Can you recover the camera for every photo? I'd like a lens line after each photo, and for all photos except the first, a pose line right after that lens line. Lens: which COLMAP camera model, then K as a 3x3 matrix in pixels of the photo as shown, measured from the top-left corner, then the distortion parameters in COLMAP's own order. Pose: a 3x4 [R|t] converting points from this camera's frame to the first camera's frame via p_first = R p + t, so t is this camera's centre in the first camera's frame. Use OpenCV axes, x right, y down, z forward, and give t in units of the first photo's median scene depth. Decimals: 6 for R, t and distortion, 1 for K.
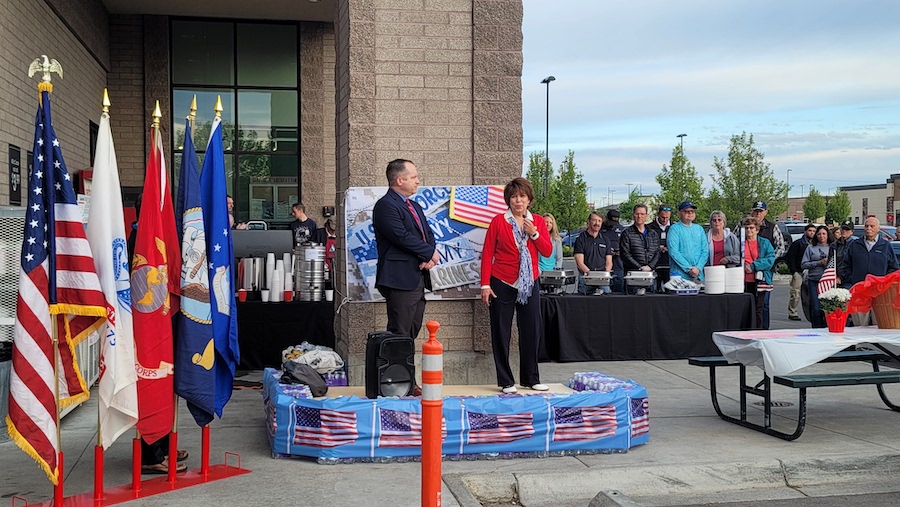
lens RADIAL K [[1105.8, 0, 435.7], [0, 1105.8, 252.1], [0, 0, 1]] dist [0.142954, -0.376567]
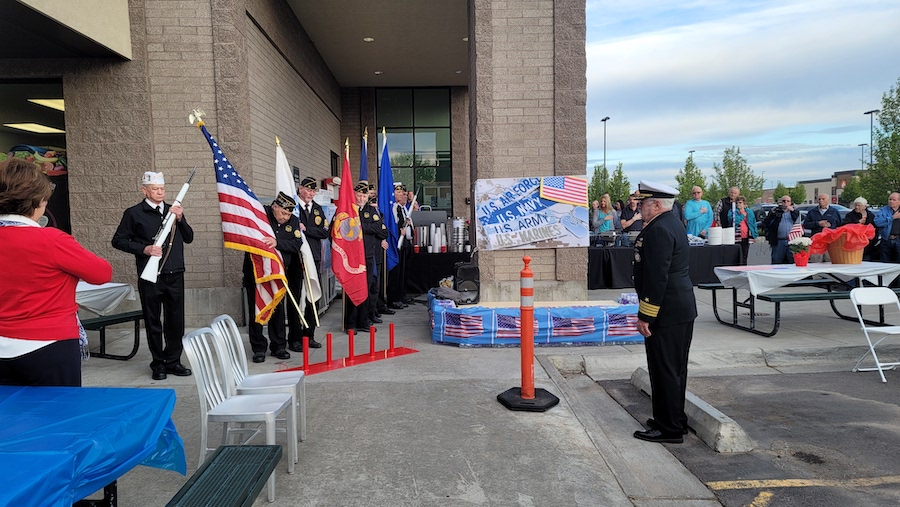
lens RADIAL K [[655.1, 0, 439.4], [0, 655.1, 250.2], [0, 0, 1]] dist [0.080832, -0.057271]
pose [[0.989194, -0.010331, -0.146249, 0.006586], [0.015202, 0.999365, 0.032232, 0.012934], [0.145823, -0.034107, 0.988723, 0.037765]]
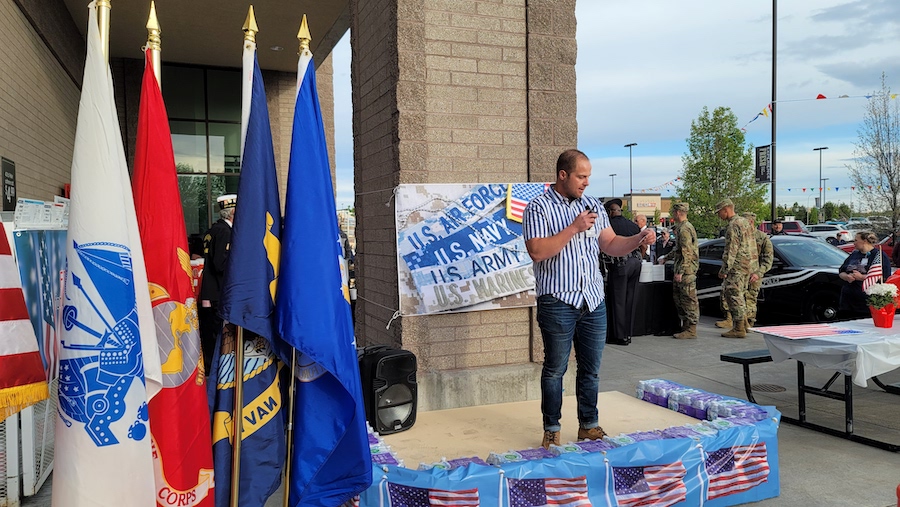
lens RADIAL K [[667.6, 0, 463.3], [0, 667.6, 253.3], [0, 0, 1]] dist [0.068153, -0.100461]
pose [[0.979487, -0.020156, 0.200499, -0.133220], [0.017763, 0.999748, 0.013728, -0.010316], [-0.200725, -0.009885, 0.979598, 0.471260]]
